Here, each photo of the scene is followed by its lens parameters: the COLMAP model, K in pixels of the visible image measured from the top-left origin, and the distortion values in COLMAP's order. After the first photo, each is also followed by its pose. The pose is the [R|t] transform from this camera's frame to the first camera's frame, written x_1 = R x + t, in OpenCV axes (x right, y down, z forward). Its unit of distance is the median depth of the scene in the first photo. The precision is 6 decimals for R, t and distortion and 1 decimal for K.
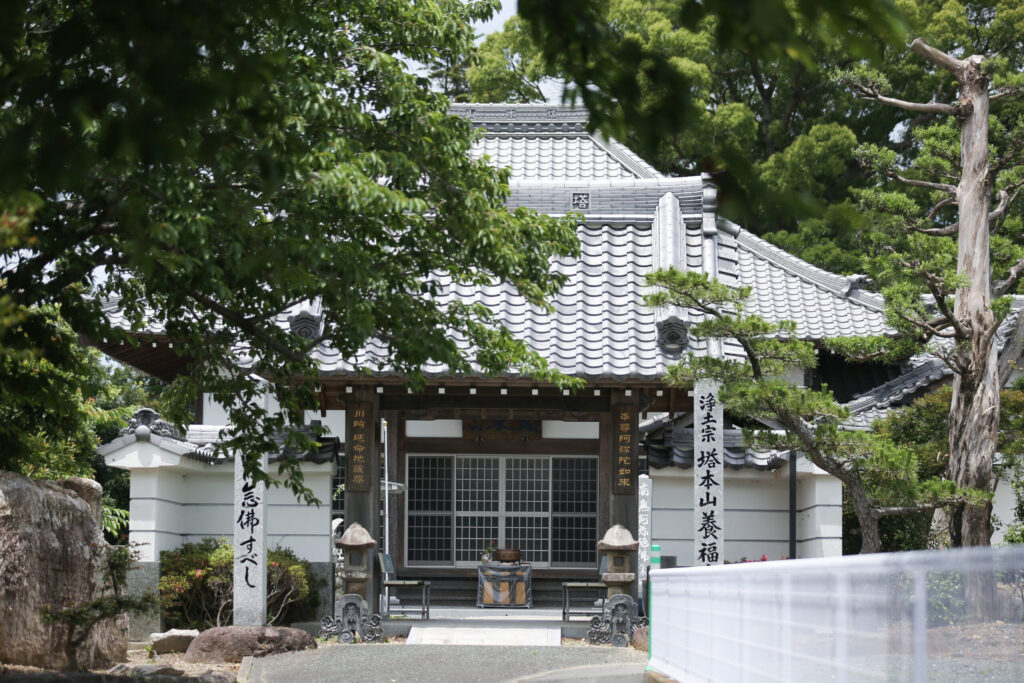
lens RADIAL K [[2851.5, 0, 512.0], [0, 2851.5, 341.5], [0, 0, 1]] dist [0.013841, -0.897107]
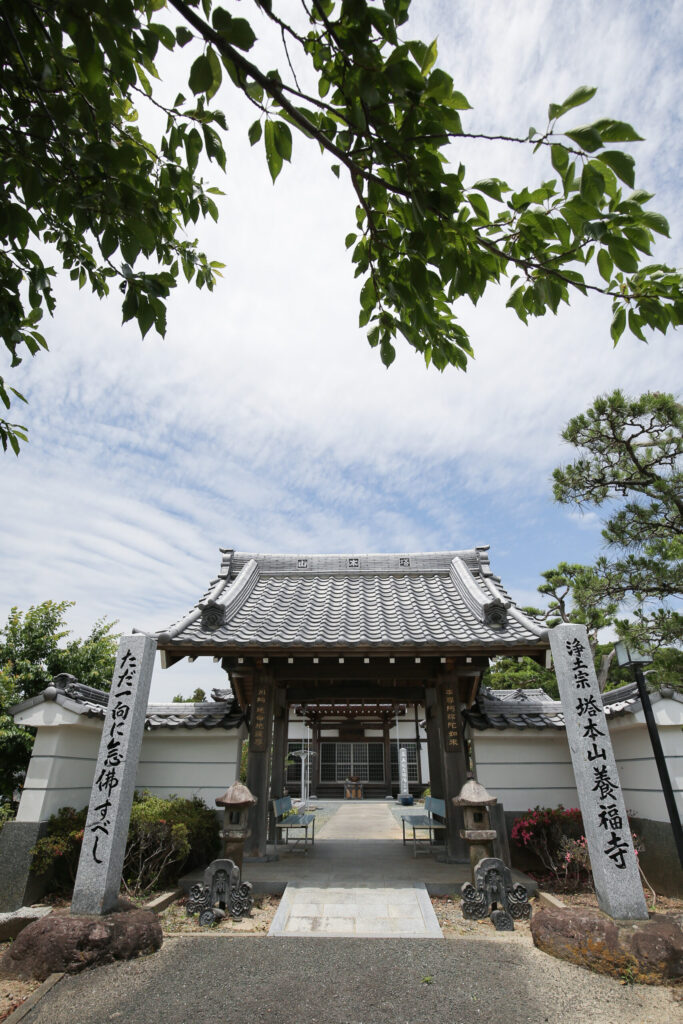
lens RADIAL K [[481.3, 0, 342.8], [0, 481.3, 532.9], [0, 0, 1]] dist [-0.044958, 0.011187]
pose [[0.999877, -0.013594, -0.007873, -0.011234], [0.009623, 0.926155, -0.377019, 0.046074], [0.012417, 0.376897, 0.926172, 0.824294]]
